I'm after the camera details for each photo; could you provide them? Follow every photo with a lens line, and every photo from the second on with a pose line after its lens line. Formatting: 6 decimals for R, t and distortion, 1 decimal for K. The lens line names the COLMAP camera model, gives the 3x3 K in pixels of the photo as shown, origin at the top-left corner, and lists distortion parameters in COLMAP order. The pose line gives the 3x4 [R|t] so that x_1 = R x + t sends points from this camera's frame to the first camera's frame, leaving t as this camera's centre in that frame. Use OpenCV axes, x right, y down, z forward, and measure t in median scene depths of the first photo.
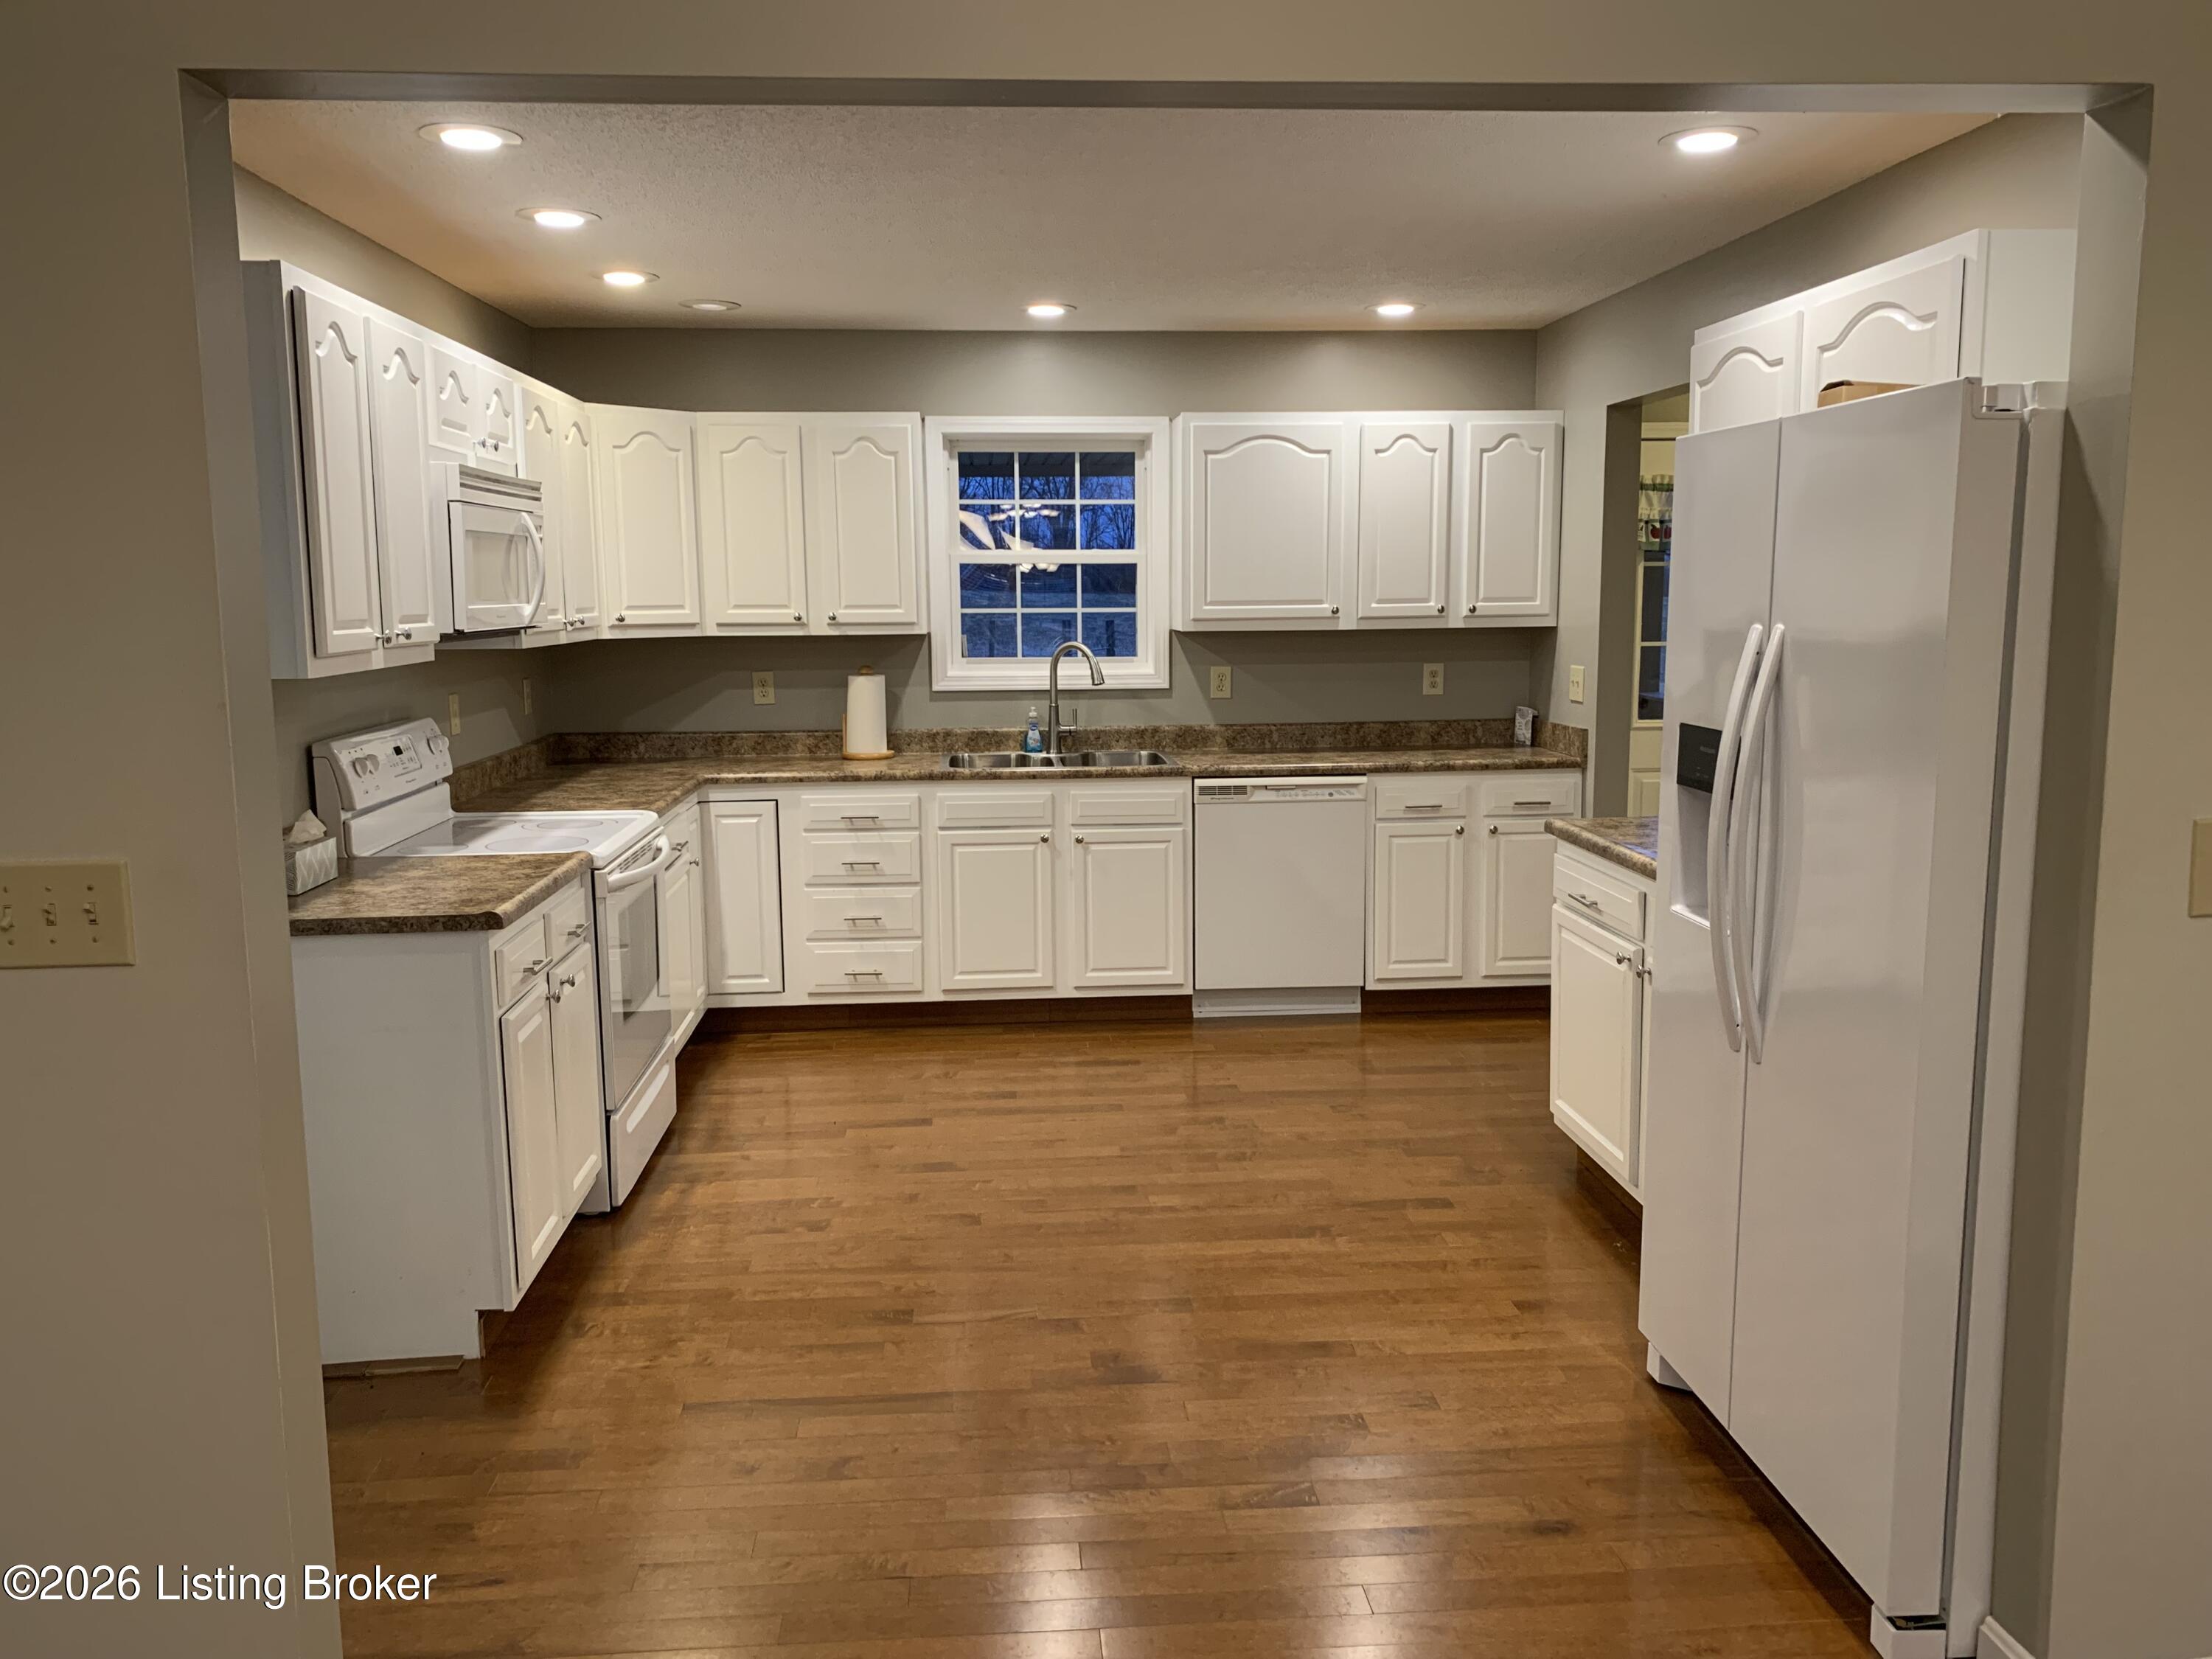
lens RADIAL K [[1677.3, 0, 1059.6], [0, 1677.3, 815.4], [0, 0, 1]] dist [0.051203, -0.023917]
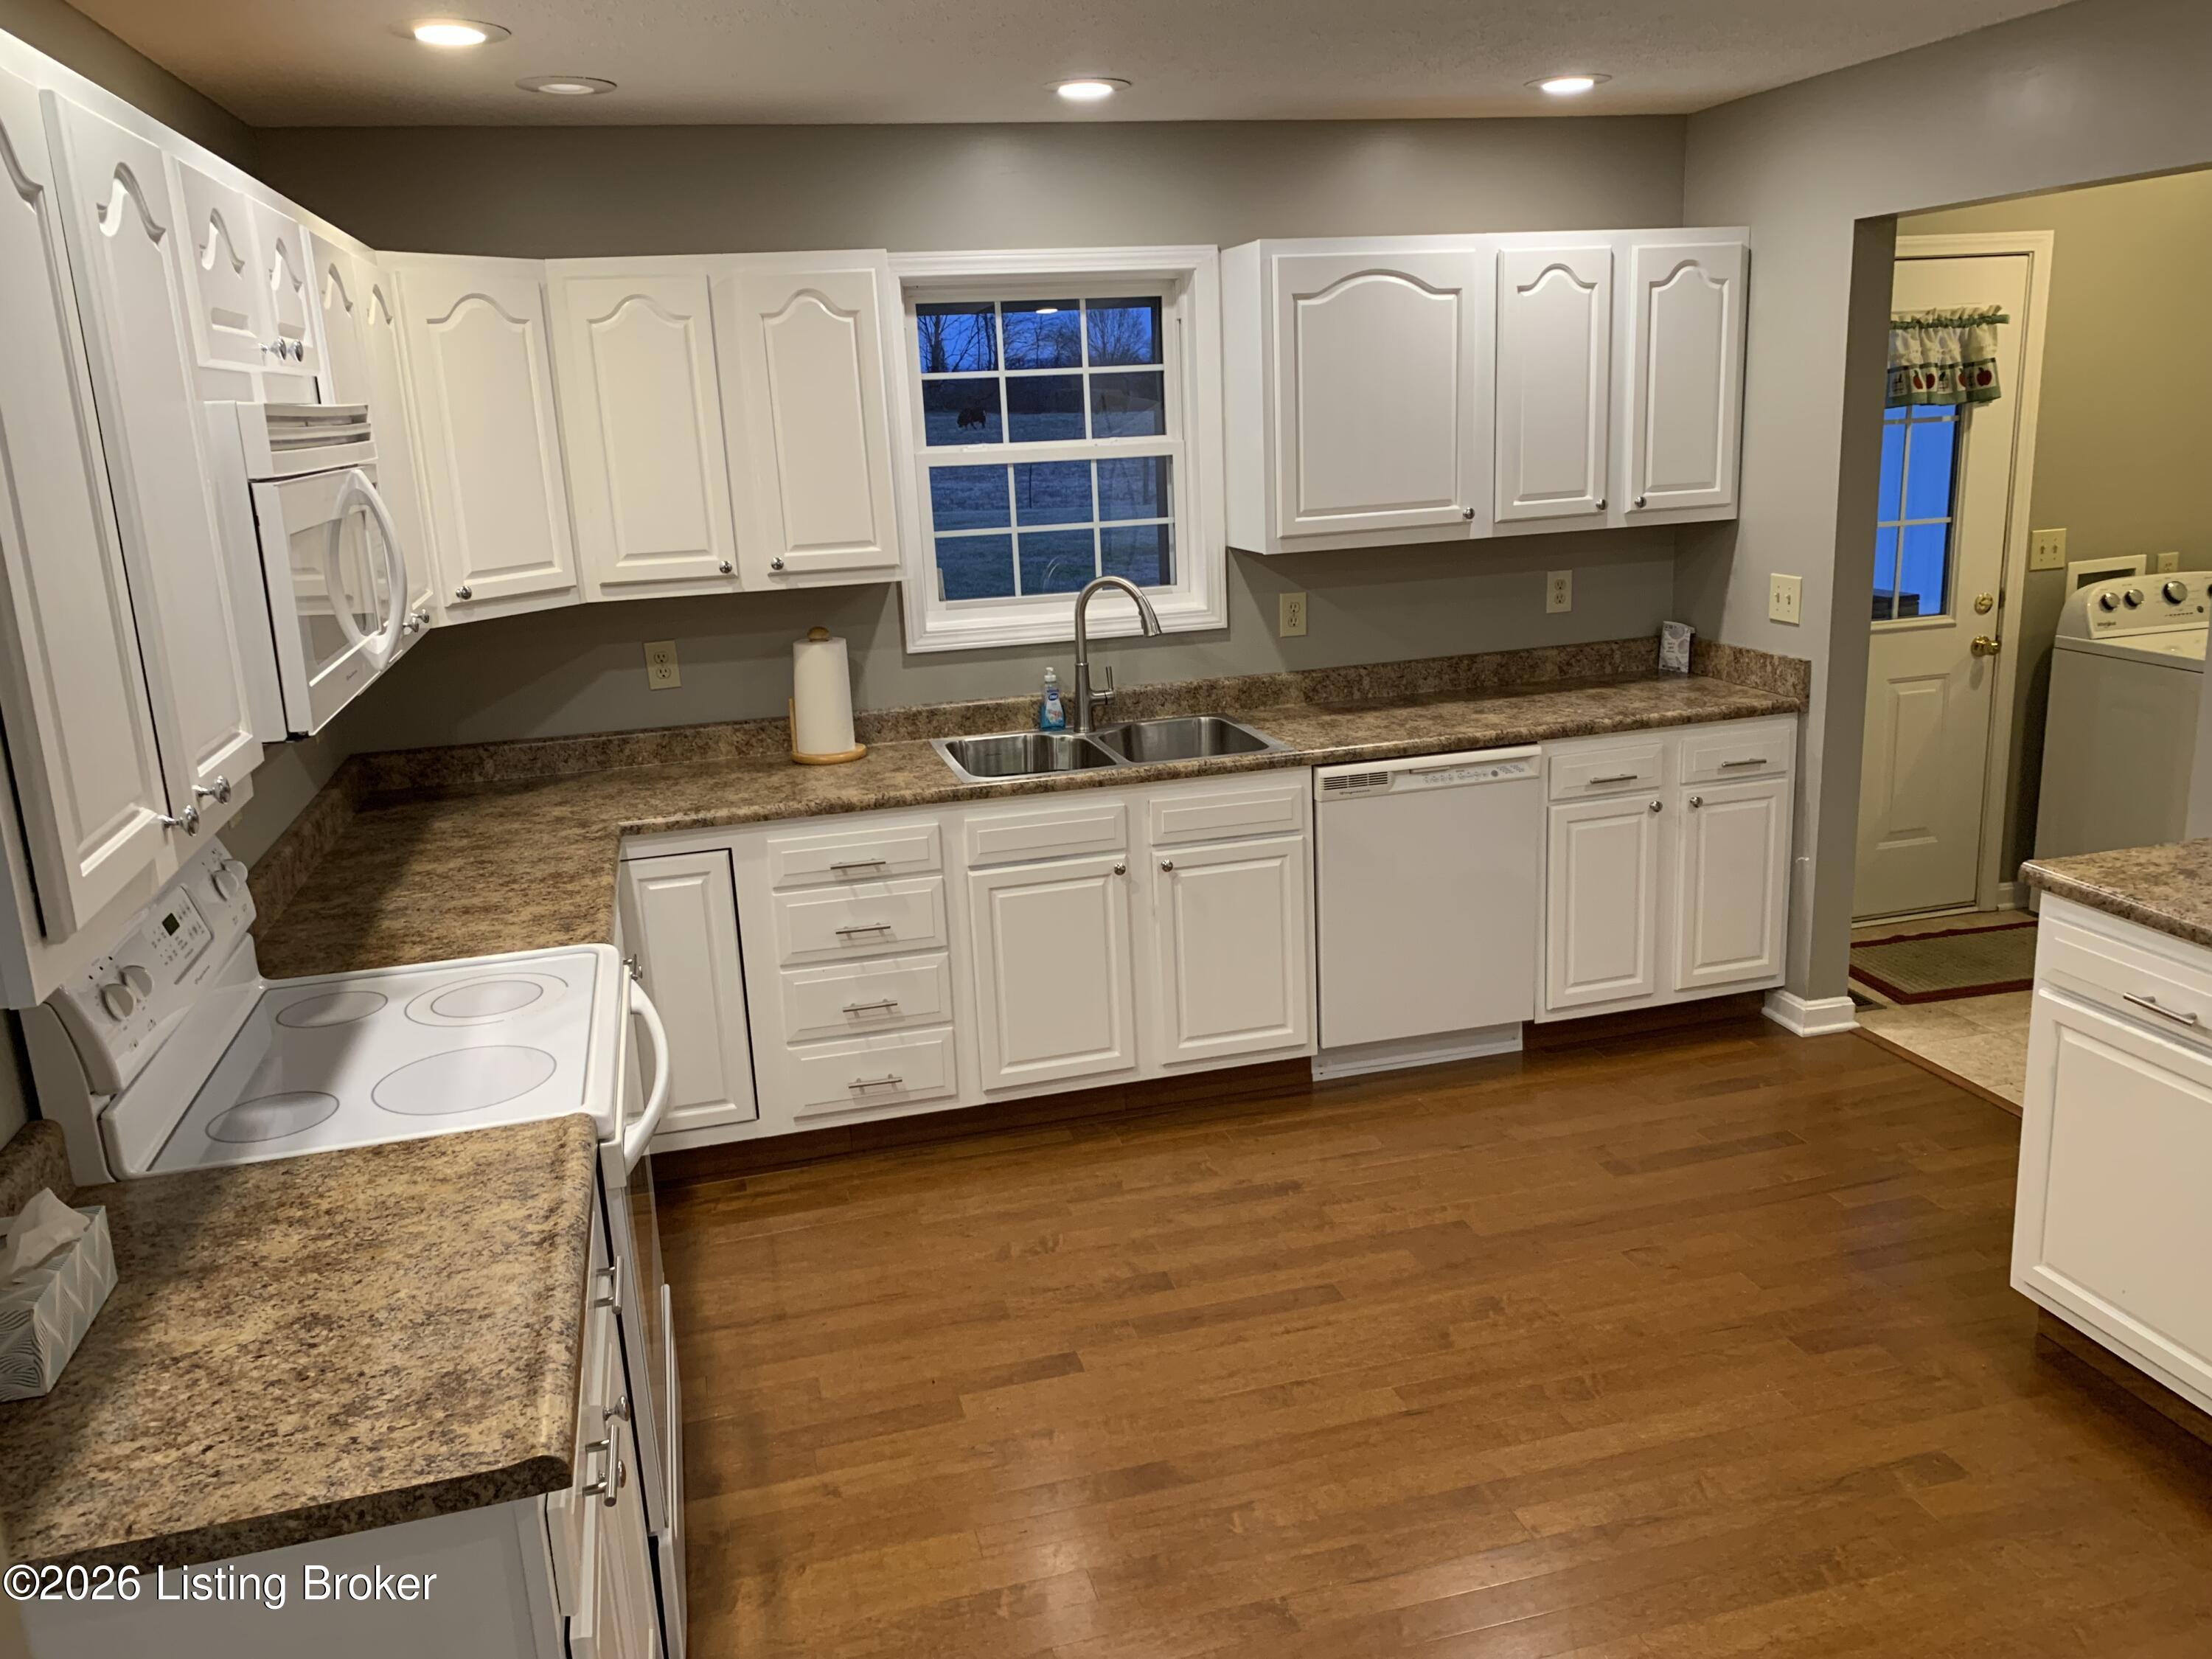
lens RADIAL K [[1697.9, 0, 1070.1], [0, 1697.9, 820.2], [0, 0, 1]] dist [0.013365, -0.001021]
pose [[0.982154, -0.082006, 0.169257, -0.142398], [0.064060, 0.991986, 0.108902, -0.082119], [-0.176831, -0.096116, 0.979537, 0.297796]]
